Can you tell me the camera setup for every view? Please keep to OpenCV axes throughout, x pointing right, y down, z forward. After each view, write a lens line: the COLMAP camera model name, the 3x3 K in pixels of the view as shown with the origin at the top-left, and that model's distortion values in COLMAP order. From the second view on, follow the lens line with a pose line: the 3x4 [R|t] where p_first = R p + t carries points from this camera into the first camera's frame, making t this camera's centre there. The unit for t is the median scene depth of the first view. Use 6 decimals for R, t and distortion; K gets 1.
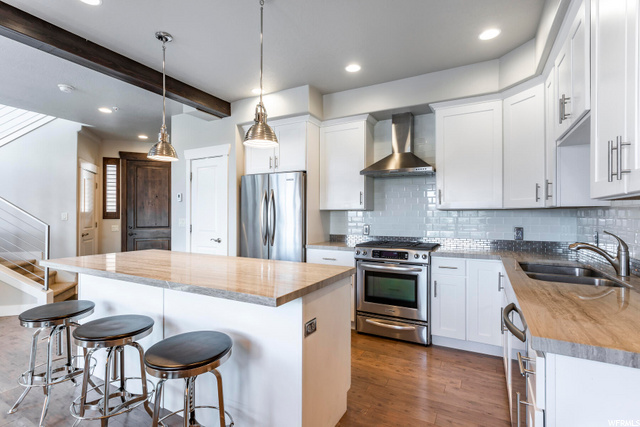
lens RADIAL K [[309.0, 0, 320.0], [0, 309.0, 213.5], [0, 0, 1]] dist [0.002346, 0.000587]
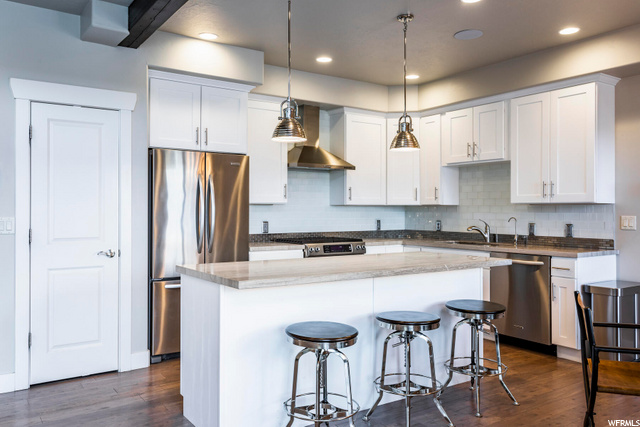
lens RADIAL K [[518.8, 0, 319.3], [0, 518.8, 206.6], [0, 0, 1]] dist [0.010278, 0.002670]
pose [[0.460765, 0.005715, 0.887504, -1.284321], [-0.007648, 0.999968, -0.002469, -0.002027], [-0.887489, -0.005650, 0.460793, 0.246691]]
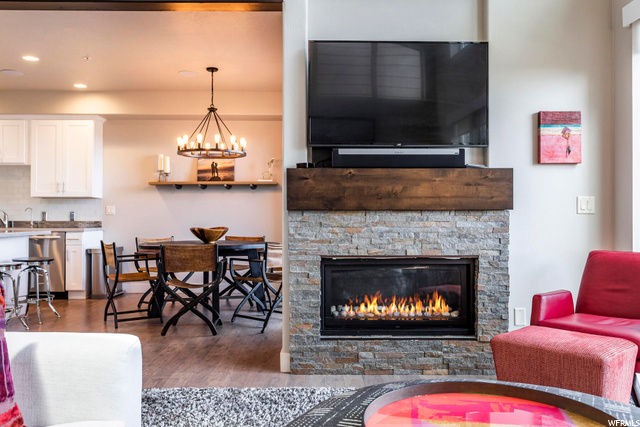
lens RADIAL K [[531.8, 0, 320.0], [0, 531.8, 213.5], [0, 0, 1]] dist [-0.004115, -0.000137]
pose [[-0.483713, 0.005310, 0.875211, -2.105443], [-0.008865, 0.999901, -0.010966, 0.063055], [-0.875182, -0.013063, -0.483618, 0.472604]]
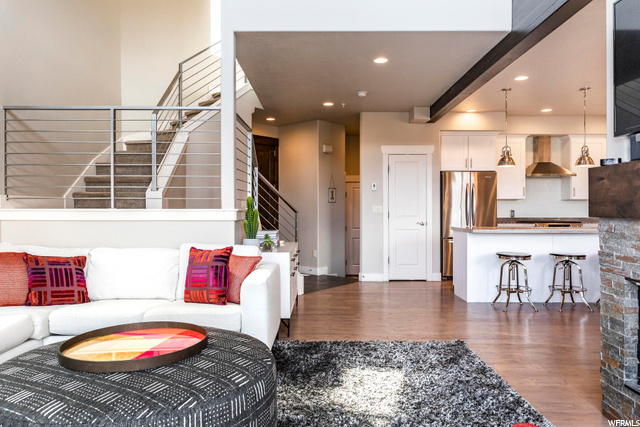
lens RADIAL K [[444.0, 0, 317.2], [0, 444.0, 211.5], [0, 0, 1]] dist [0.000520, 0.001308]
pose [[0.887009, -0.003677, 0.461737, -1.899173], [-0.001384, 0.999943, 0.010623, 0.027228], [-0.461750, -0.010061, 0.886953, -0.460495]]
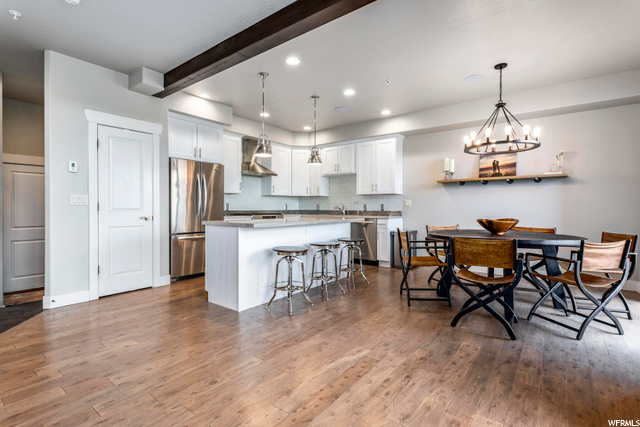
lens RADIAL K [[305.2, 0, 319.1], [0, 305.2, 208.9], [0, 0, 1]] dist [0.002535, 0.000602]
pose [[0.169921, -0.006545, 0.985436, -1.513120], [-0.009450, 0.999921, 0.008270, 0.055798], [-0.985412, -0.010717, 0.169846, 0.364679]]
